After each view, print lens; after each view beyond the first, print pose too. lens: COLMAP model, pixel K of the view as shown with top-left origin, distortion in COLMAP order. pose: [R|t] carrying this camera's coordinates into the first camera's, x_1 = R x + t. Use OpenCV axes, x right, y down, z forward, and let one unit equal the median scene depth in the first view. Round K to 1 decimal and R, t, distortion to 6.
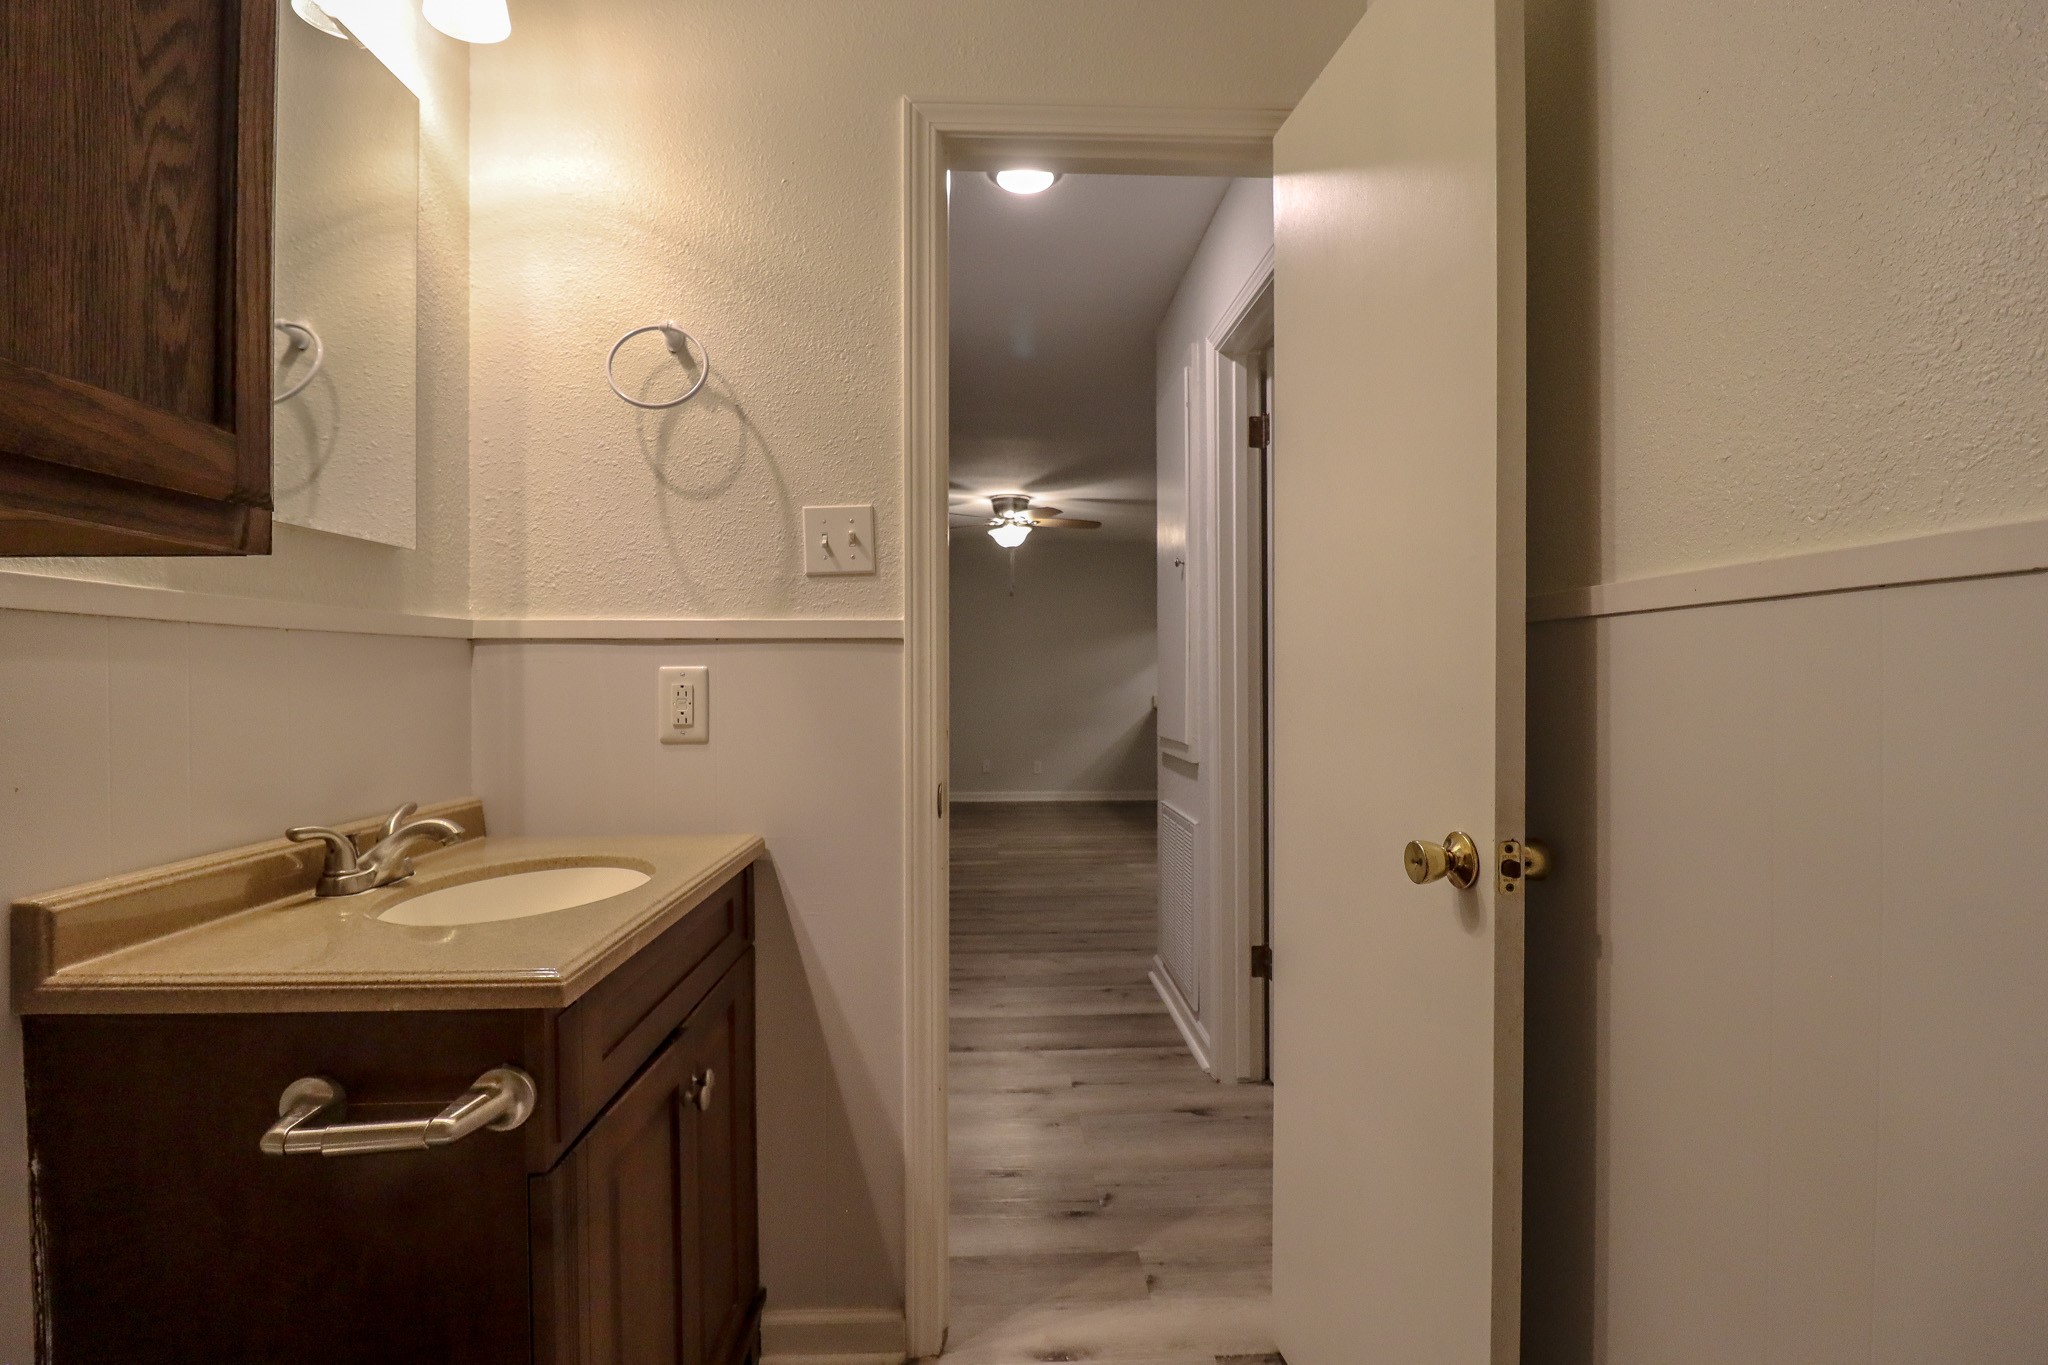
lens RADIAL K [[949.2, 0, 1024.6], [0, 949.2, 681.4], [0, 0, 1]] dist [-0.001425, -0.011975]
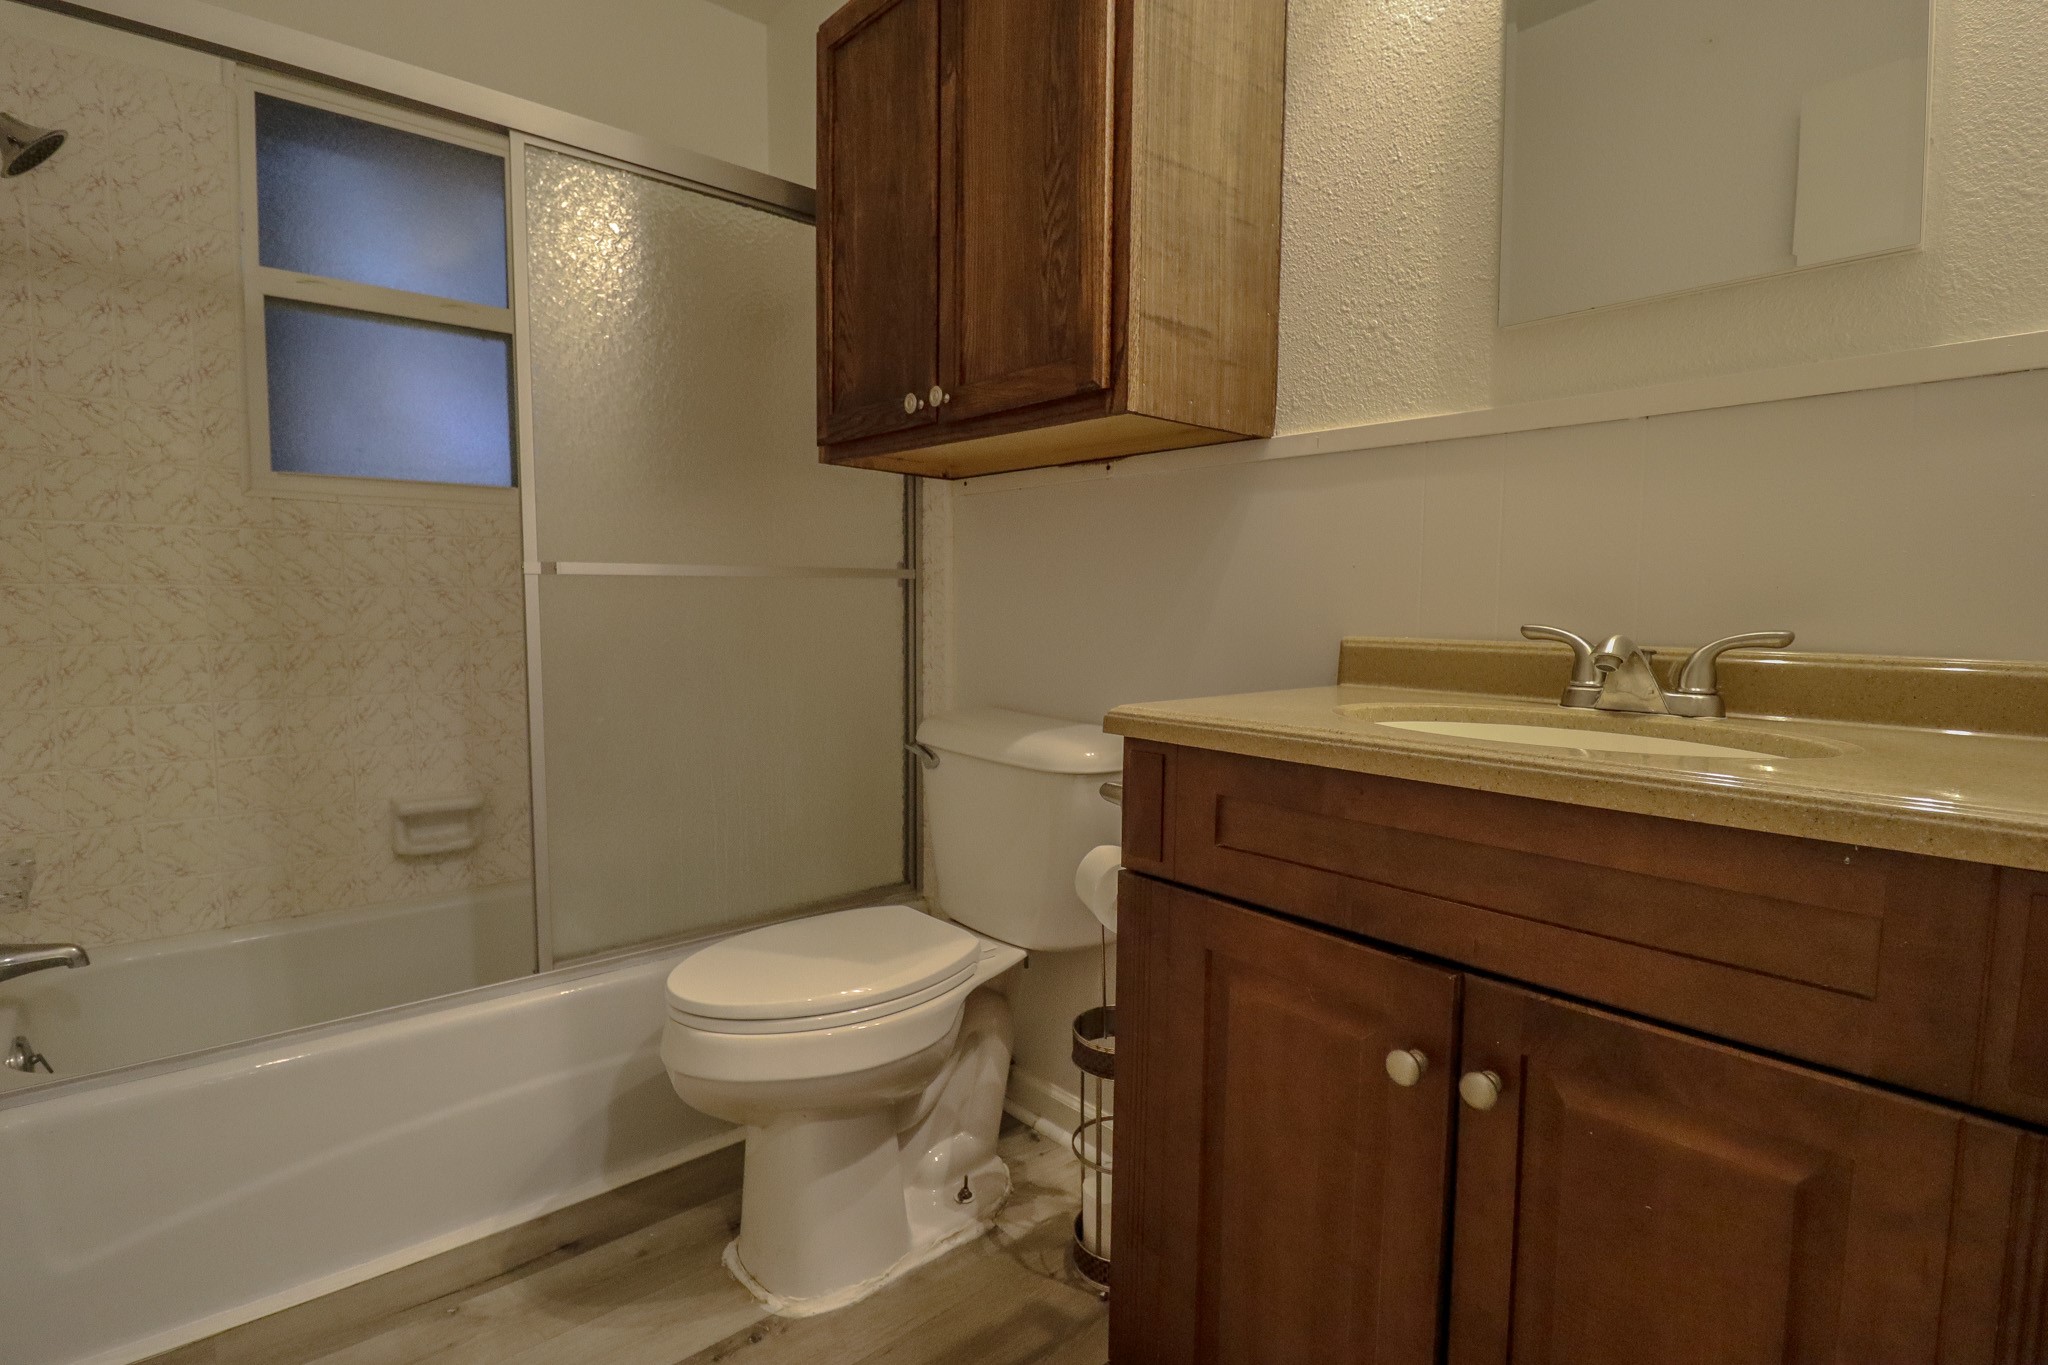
lens RADIAL K [[993.6, 0, 1034.8], [0, 993.6, 680.0], [0, 0, 1]] dist [-0.006332, -0.007627]
pose [[-0.781343, 0.048609, -0.622206, 0.533686], [-0.007738, 0.996131, 0.087538, 0.226856], [0.624054, 0.073211, -0.777944, 2.738959]]
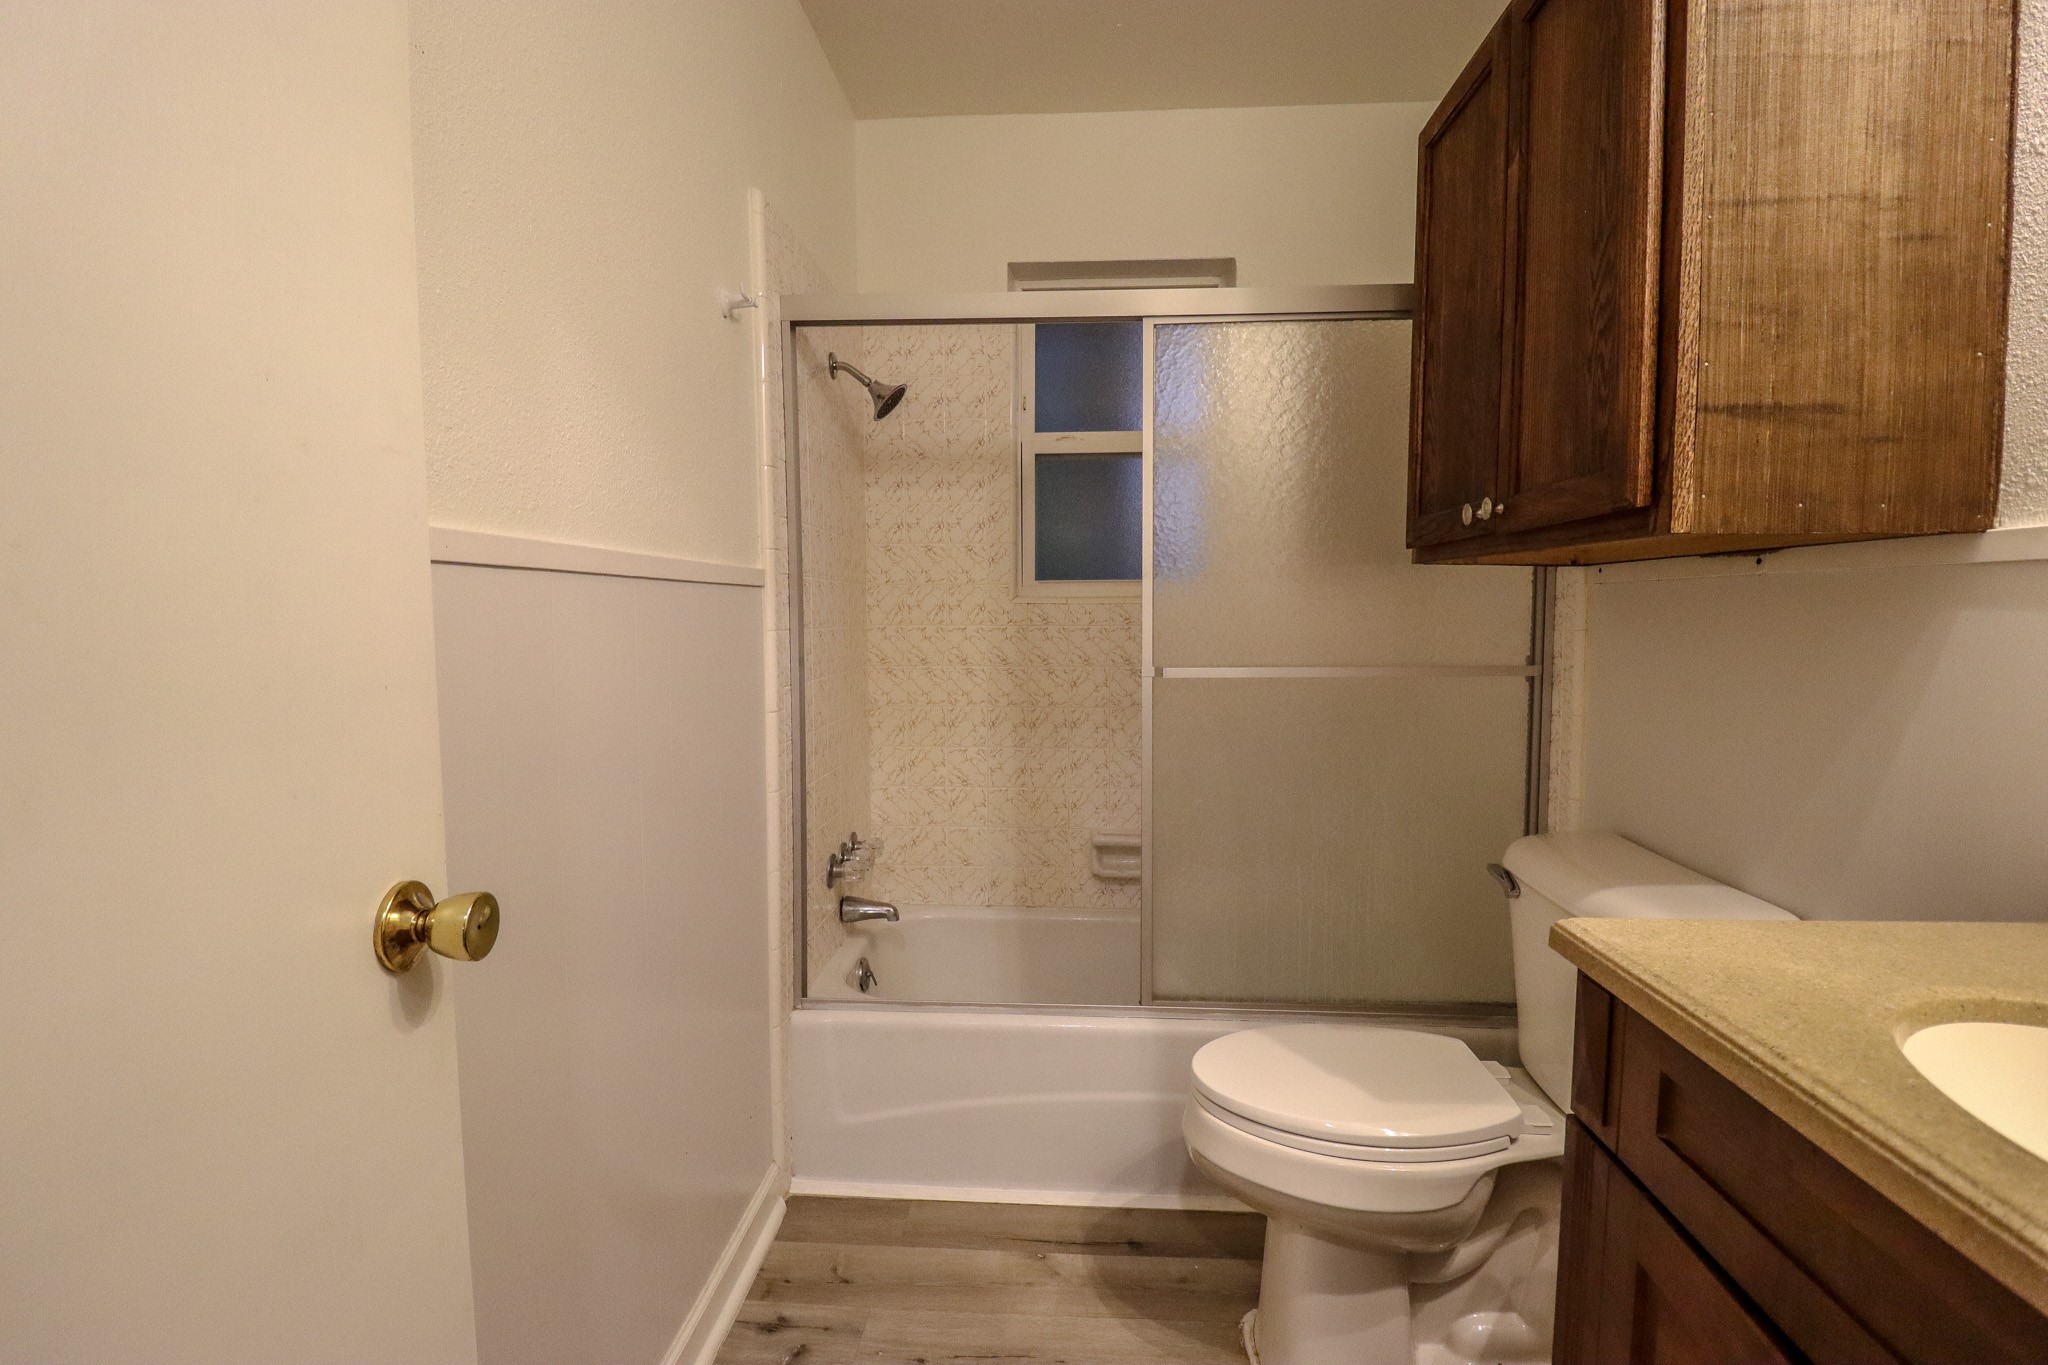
lens RADIAL K [[949.2, 0, 1022.6], [0, 949.2, 681.0], [0, 0, 1]] dist [-0.001425, -0.011975]
pose [[-0.993007, -0.002632, 0.118025, -0.053175], [0.006000, 0.997334, 0.072721, -0.030825], [-0.117902, 0.072920, -0.990344, 2.912796]]
